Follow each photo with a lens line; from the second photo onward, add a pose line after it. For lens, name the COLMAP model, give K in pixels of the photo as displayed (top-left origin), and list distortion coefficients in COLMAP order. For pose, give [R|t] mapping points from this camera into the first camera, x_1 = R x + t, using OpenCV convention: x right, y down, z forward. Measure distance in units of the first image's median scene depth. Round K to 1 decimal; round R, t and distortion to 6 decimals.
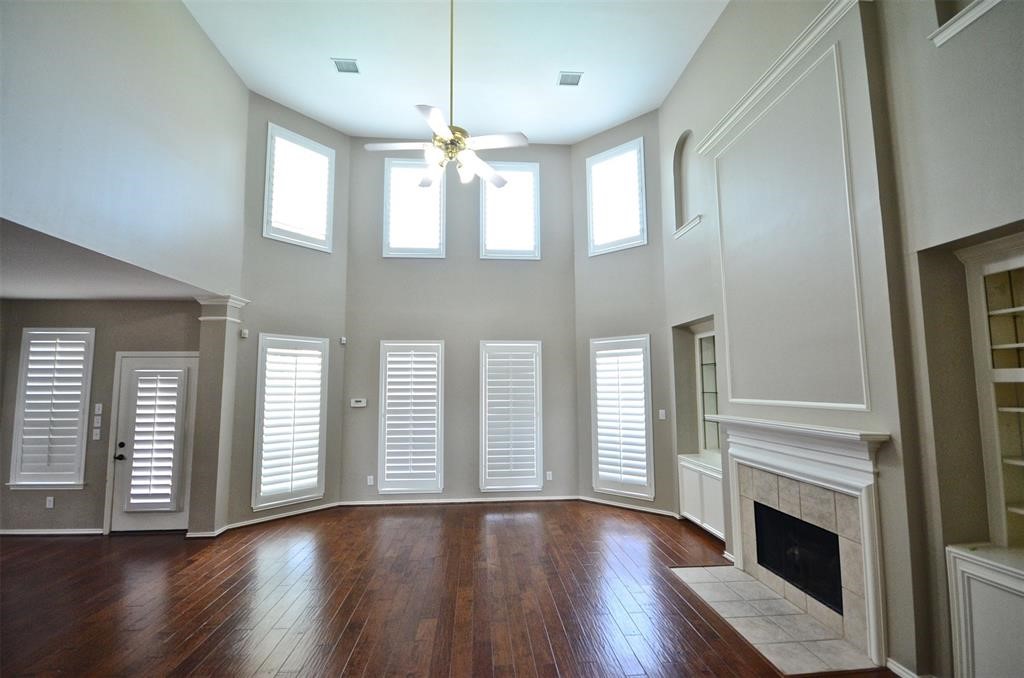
lens RADIAL K [[443.4, 0, 511.2], [0, 443.4, 345.2], [0, 0, 1]] dist [0.003177, -0.007828]
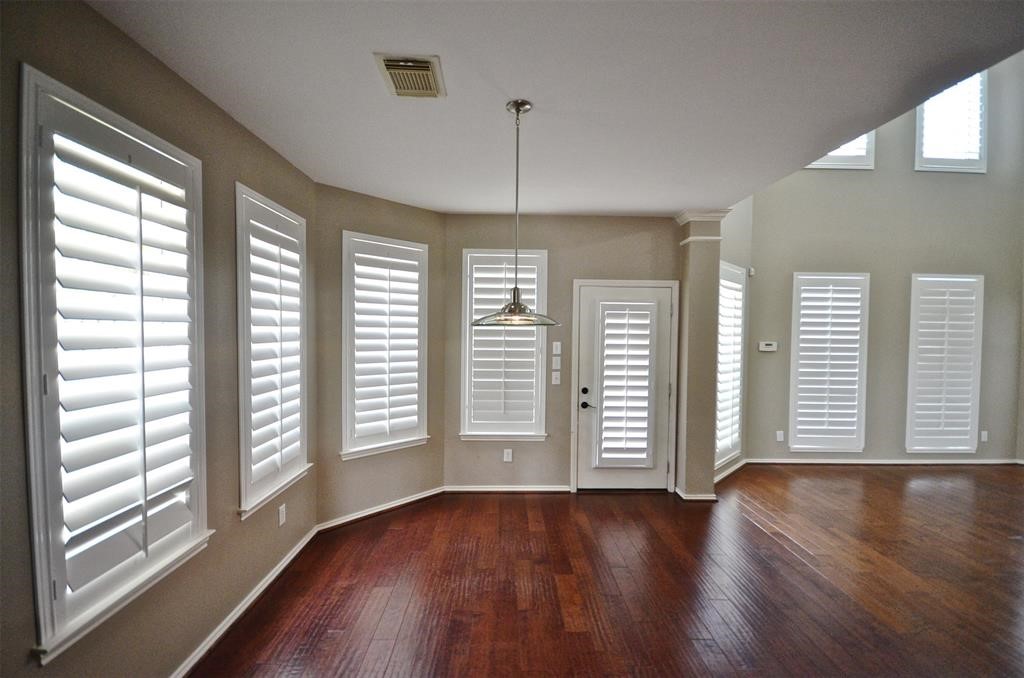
lens RADIAL K [[443.4, 0, 506.4], [0, 443.4, 343.1], [0, 0, 1]] dist [0.003177, -0.007828]
pose [[0.997406, 0.019650, -0.069253, -0.834252], [-0.011144, 0.992573, 0.121136, 0.029038], [0.071119, -0.120050, 0.990217, 0.137912]]
